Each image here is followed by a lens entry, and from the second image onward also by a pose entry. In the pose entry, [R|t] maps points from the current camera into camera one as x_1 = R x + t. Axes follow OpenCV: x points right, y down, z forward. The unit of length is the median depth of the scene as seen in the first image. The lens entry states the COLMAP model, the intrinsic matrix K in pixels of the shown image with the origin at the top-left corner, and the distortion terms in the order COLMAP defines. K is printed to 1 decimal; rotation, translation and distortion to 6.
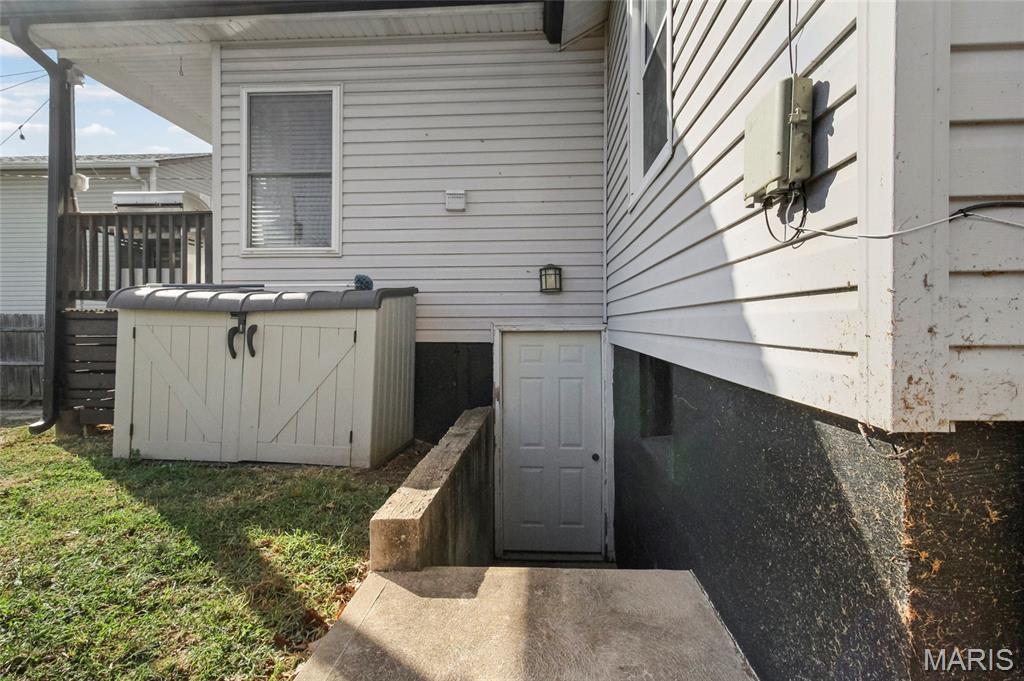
lens RADIAL K [[488.2, 0, 515.1], [0, 488.2, 319.8], [0, 0, 1]] dist [0.000565, 0.000381]
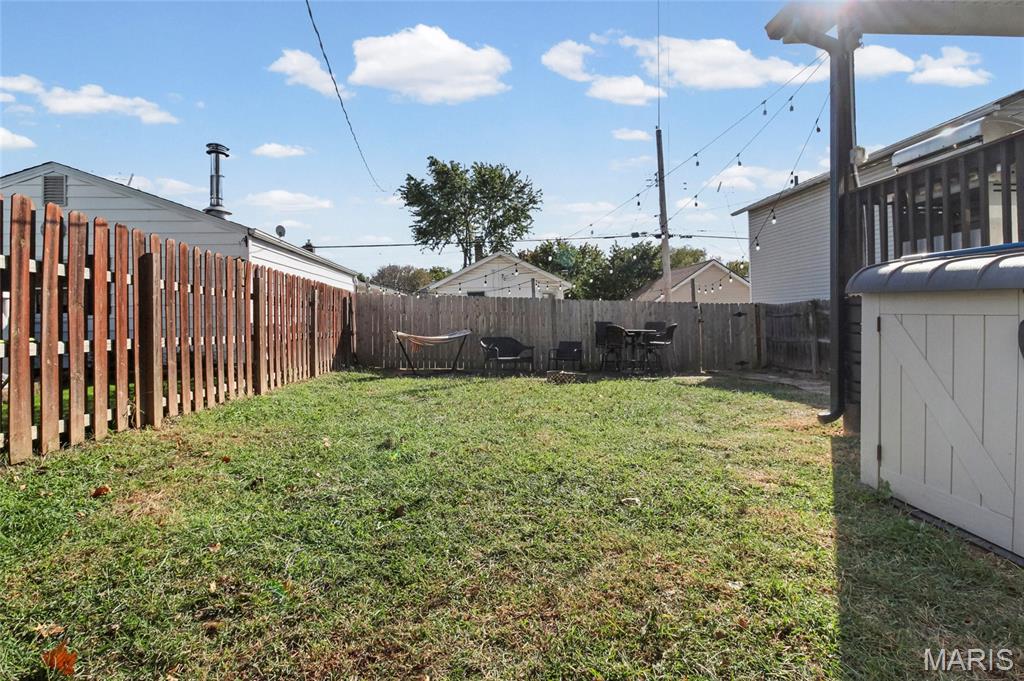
lens RADIAL K [[488.2, 0, 515.1], [0, 488.2, 319.8], [0, 0, 1]] dist [0.000565, 0.000381]
pose [[0.122064, -0.003113, -0.992517, -0.071942], [0.044699, 0.998998, 0.002364, -0.004900], [0.991515, -0.044654, 0.122081, 0.249678]]
